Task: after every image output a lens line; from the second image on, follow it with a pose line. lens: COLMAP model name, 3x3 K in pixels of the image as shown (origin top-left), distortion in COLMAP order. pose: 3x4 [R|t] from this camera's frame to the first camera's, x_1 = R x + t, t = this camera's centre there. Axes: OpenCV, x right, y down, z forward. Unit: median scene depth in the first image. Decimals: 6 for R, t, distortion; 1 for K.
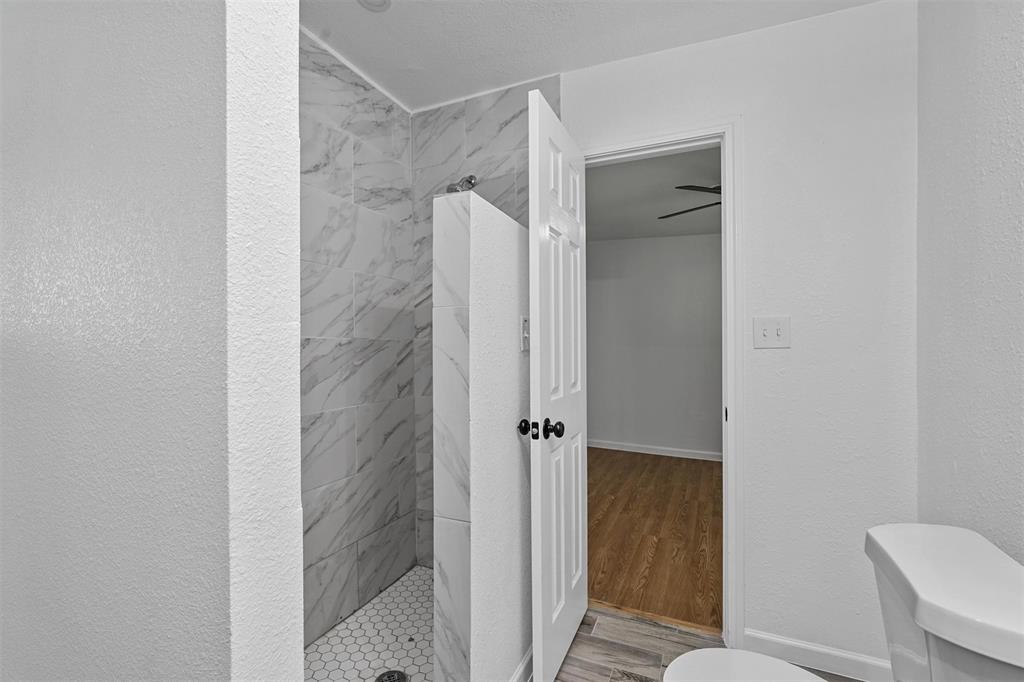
lens RADIAL K [[447.7, 0, 508.2], [0, 447.7, 347.8], [0, 0, 1]] dist [0.000624, 0.000198]
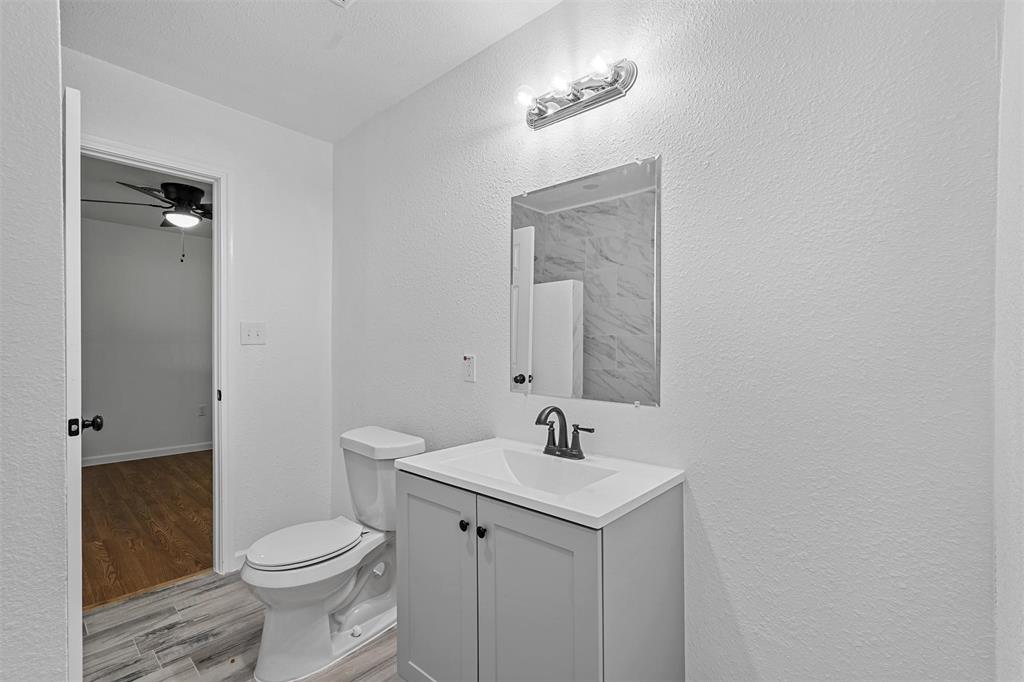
lens RADIAL K [[447.7, 0, 508.2], [0, 447.7, 347.8], [0, 0, 1]] dist [0.000624, 0.000198]
pose [[0.302721, -0.001524, 0.953078, -0.465928], [-0.012838, 0.999901, 0.005676, -0.006334], [-0.952993, -0.013954, 0.302671, -0.165319]]
